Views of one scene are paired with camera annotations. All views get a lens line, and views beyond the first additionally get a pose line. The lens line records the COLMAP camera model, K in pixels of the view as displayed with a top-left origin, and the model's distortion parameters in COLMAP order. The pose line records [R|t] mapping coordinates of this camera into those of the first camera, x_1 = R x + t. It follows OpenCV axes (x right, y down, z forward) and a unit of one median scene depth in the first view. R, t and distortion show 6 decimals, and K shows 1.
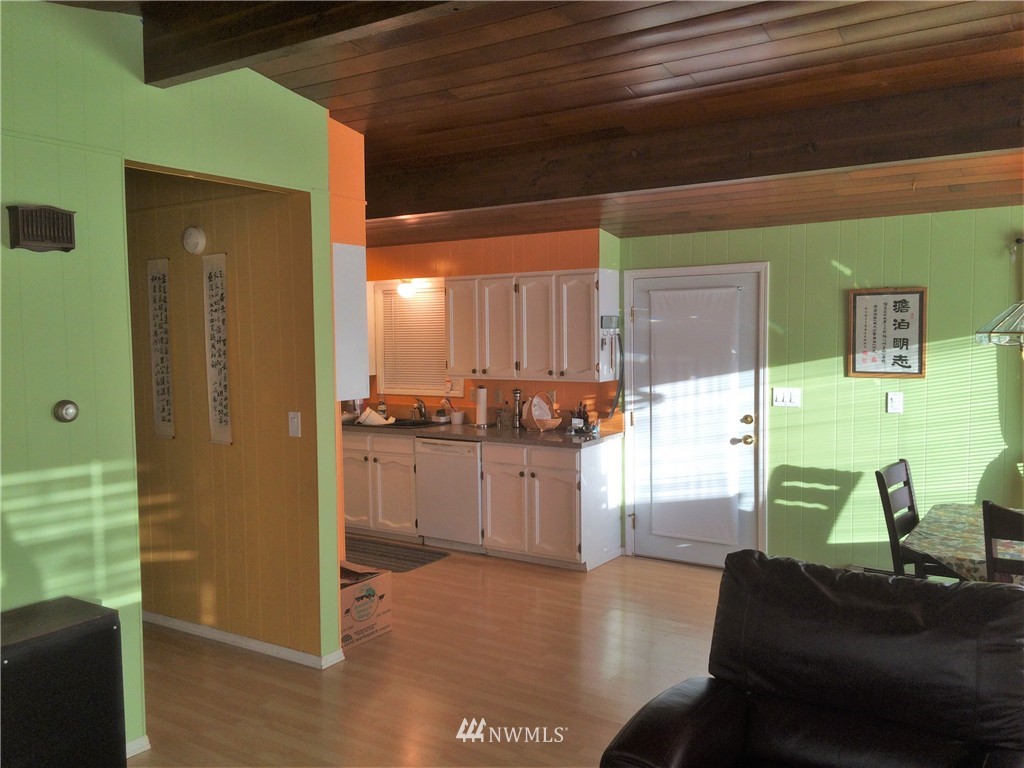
lens RADIAL K [[854.7, 0, 515.0], [0, 854.7, 382.0], [0, 0, 1]] dist [0.046188, -0.005986]
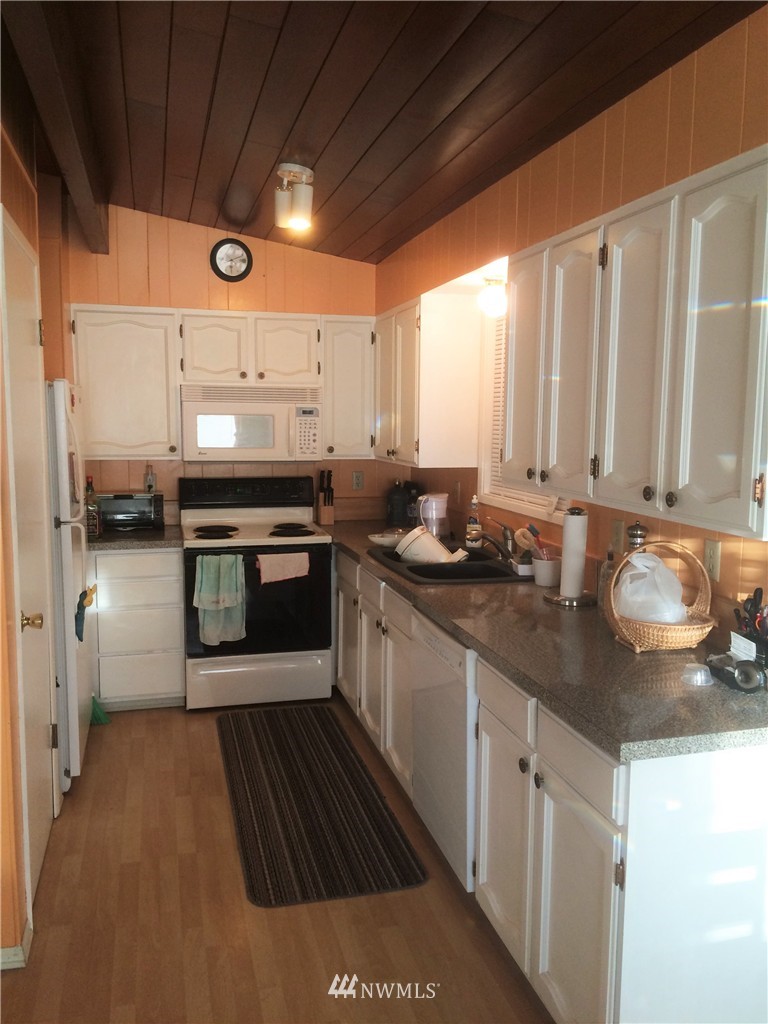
lens RADIAL K [[854.7, 0, 381.0], [0, 854.7, 509.6], [0, 0, 1]] dist [0.046188, -0.005986]
pose [[0.749028, 0.094626, -0.655746, 0.172125], [-0.058845, 0.995338, 0.076415, -0.022391], [0.659920, -0.018650, 0.751105, 0.615999]]
